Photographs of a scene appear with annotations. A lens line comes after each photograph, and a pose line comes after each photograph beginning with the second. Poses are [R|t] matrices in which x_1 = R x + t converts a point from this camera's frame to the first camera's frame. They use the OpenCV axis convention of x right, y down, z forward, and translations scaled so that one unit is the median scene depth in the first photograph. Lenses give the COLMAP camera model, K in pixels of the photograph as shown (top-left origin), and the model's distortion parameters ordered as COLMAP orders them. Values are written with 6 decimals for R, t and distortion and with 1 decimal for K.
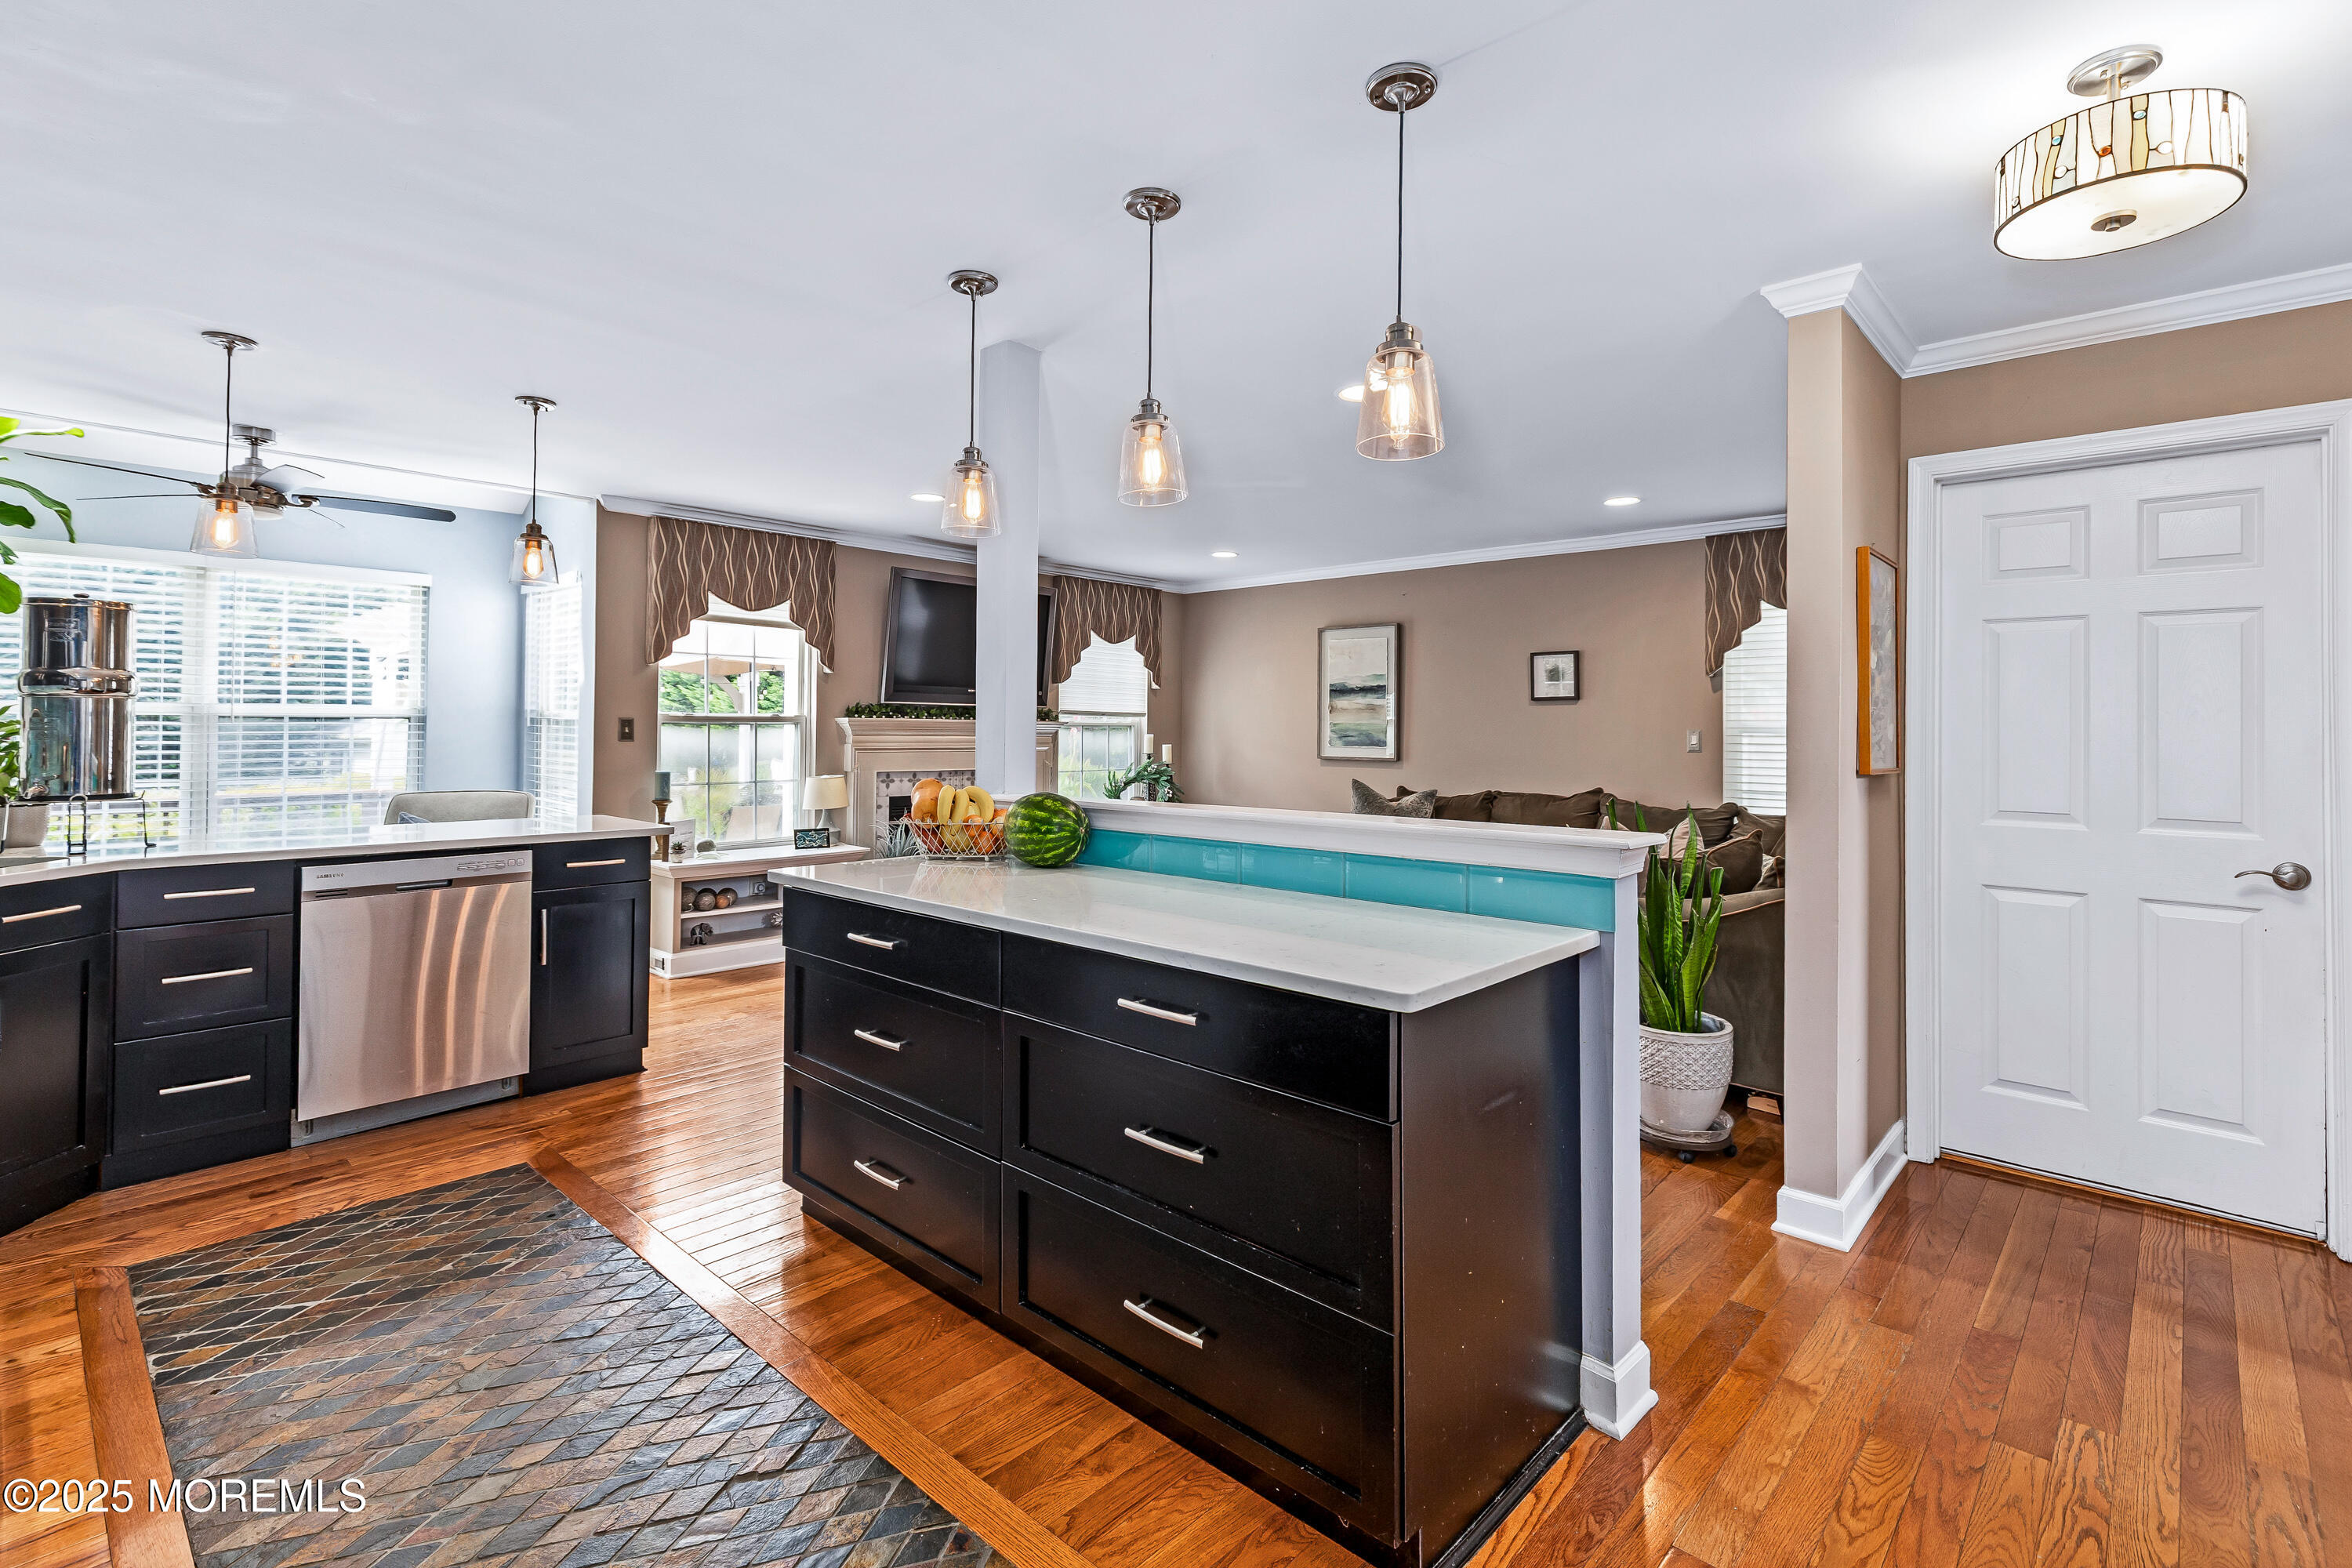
lens RADIAL K [[1092.6, 0, 1180.5], [0, 1092.6, 715.3], [0, 0, 1]] dist [0.002278, 0.000231]
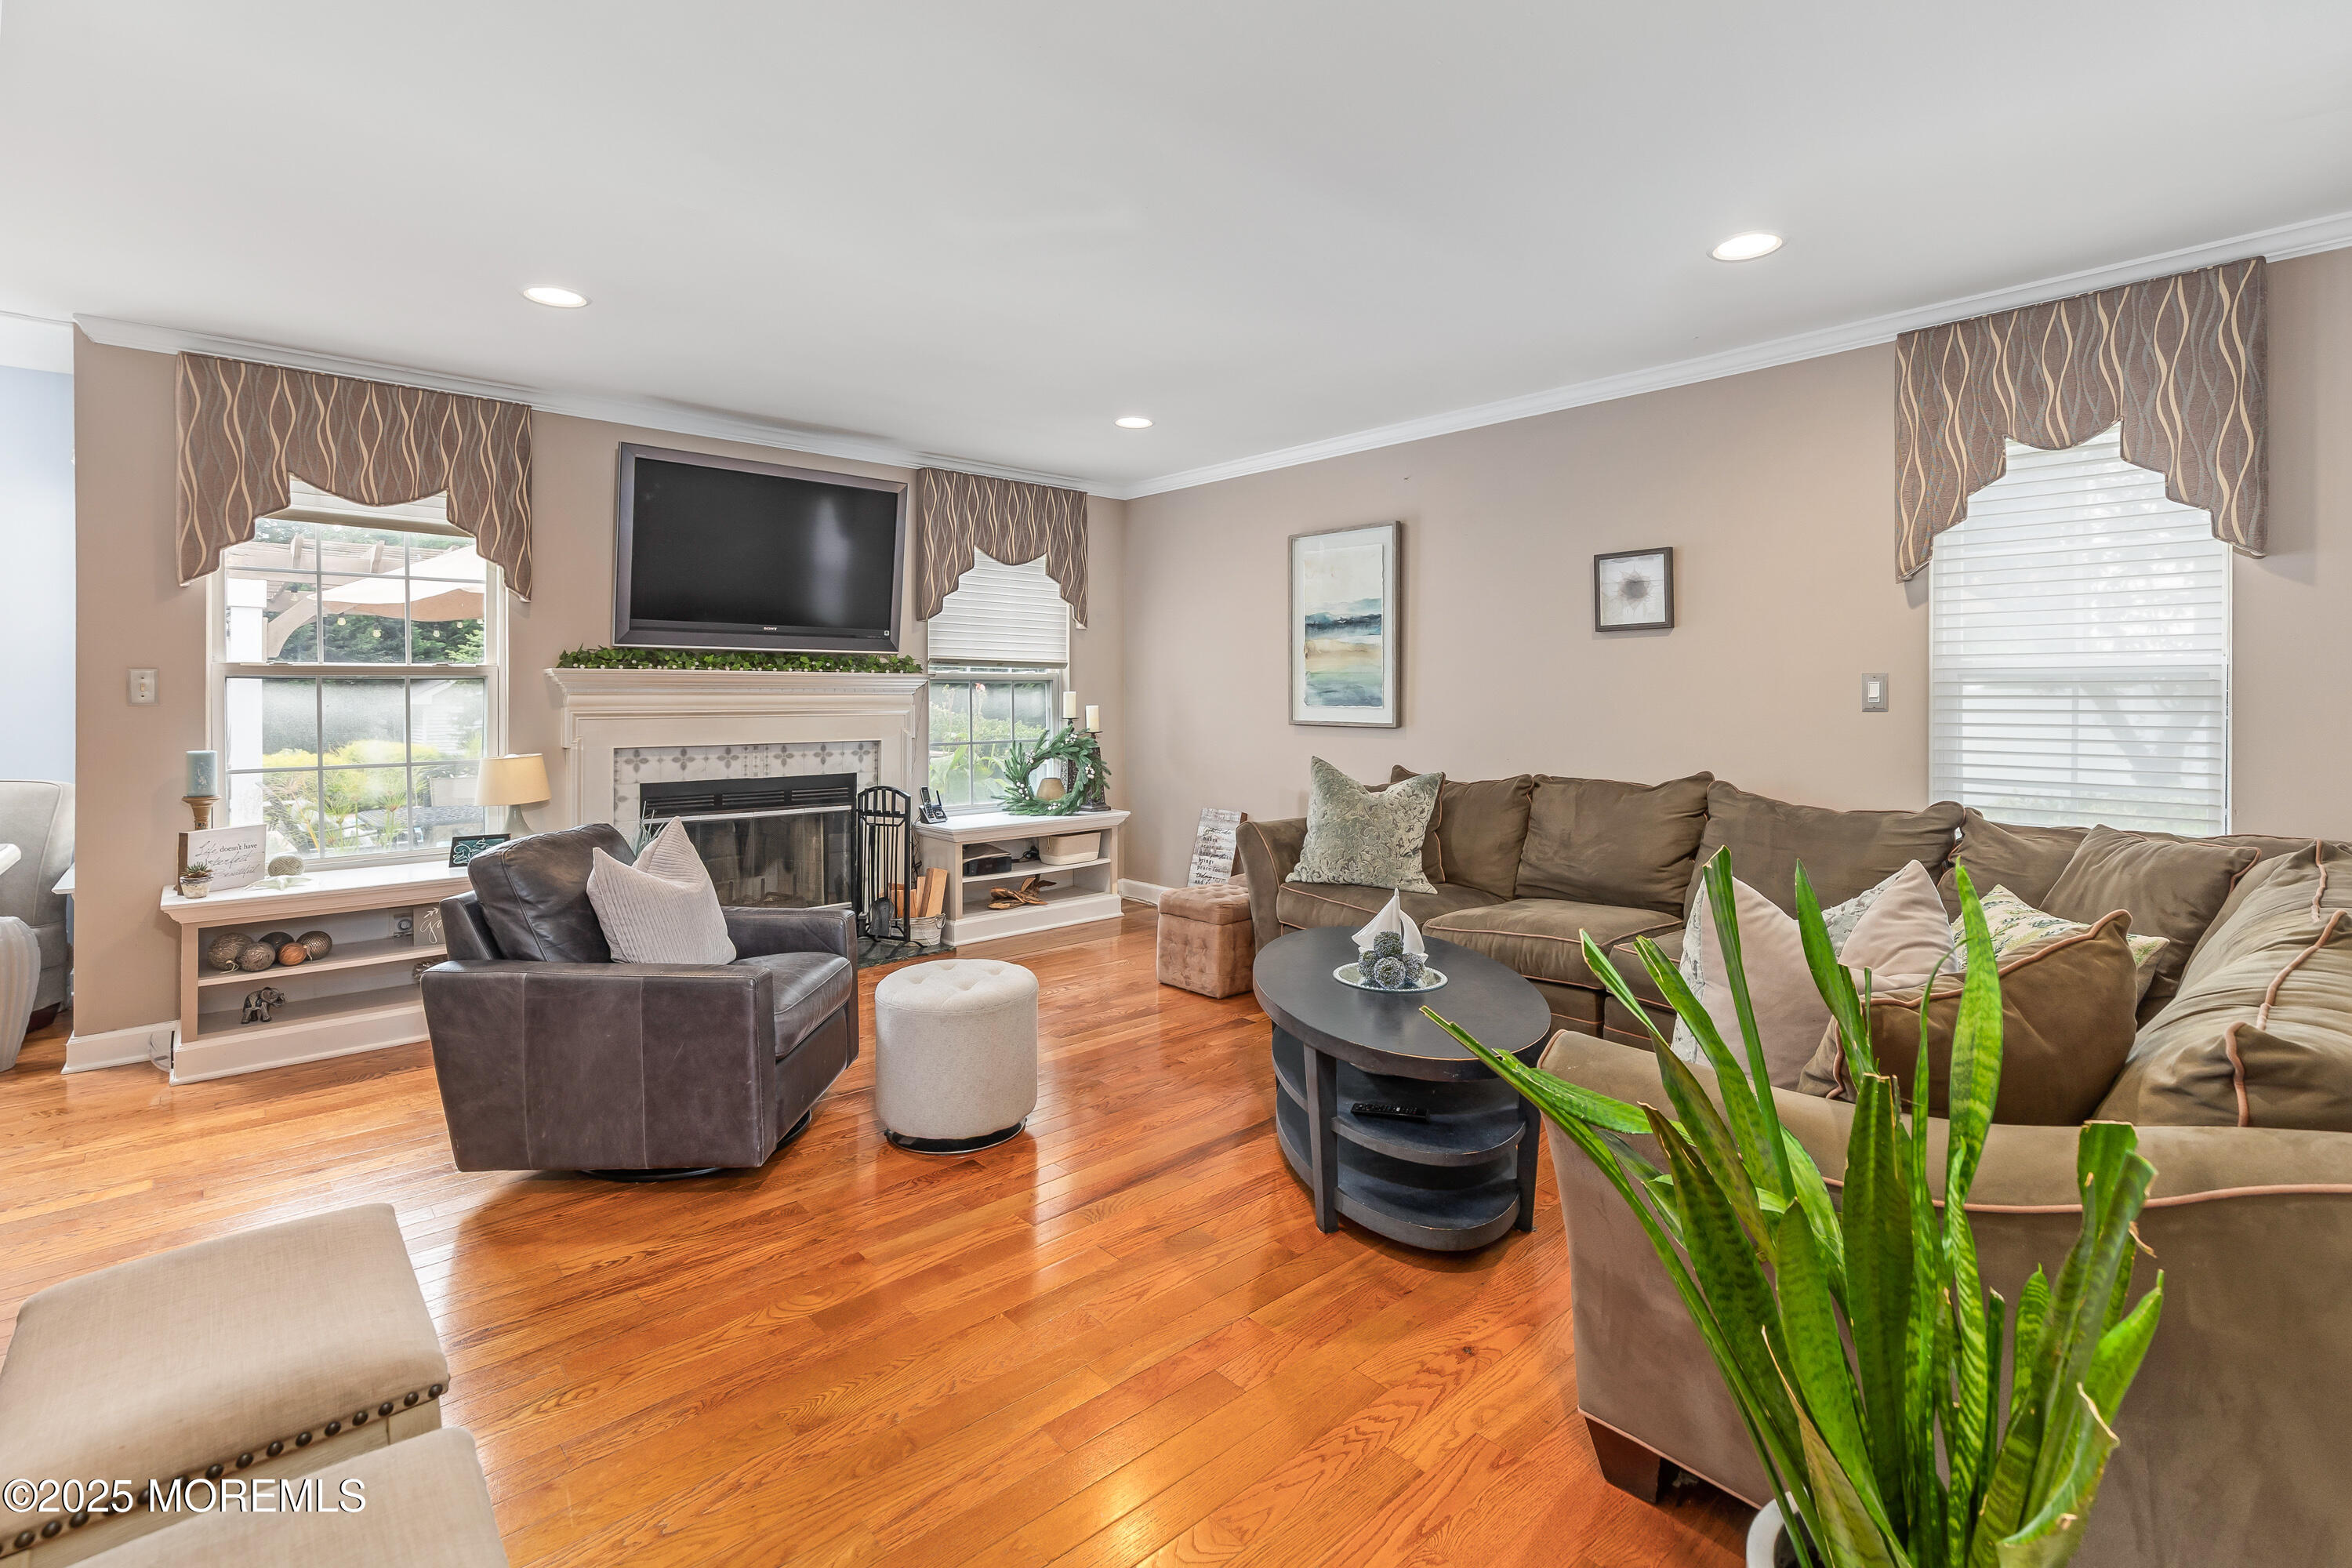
lens RADIAL K [[1083.3, 0, 1201.4], [0, 1083.3, 695.2], [0, 0, 1]] dist [0.000270, 0.000038]
pose [[0.996867, -0.007384, -0.078752, 0.131923], [0.008657, 0.999837, 0.015835, 0.010670], [0.078623, -0.016467, 0.996768, 0.331468]]
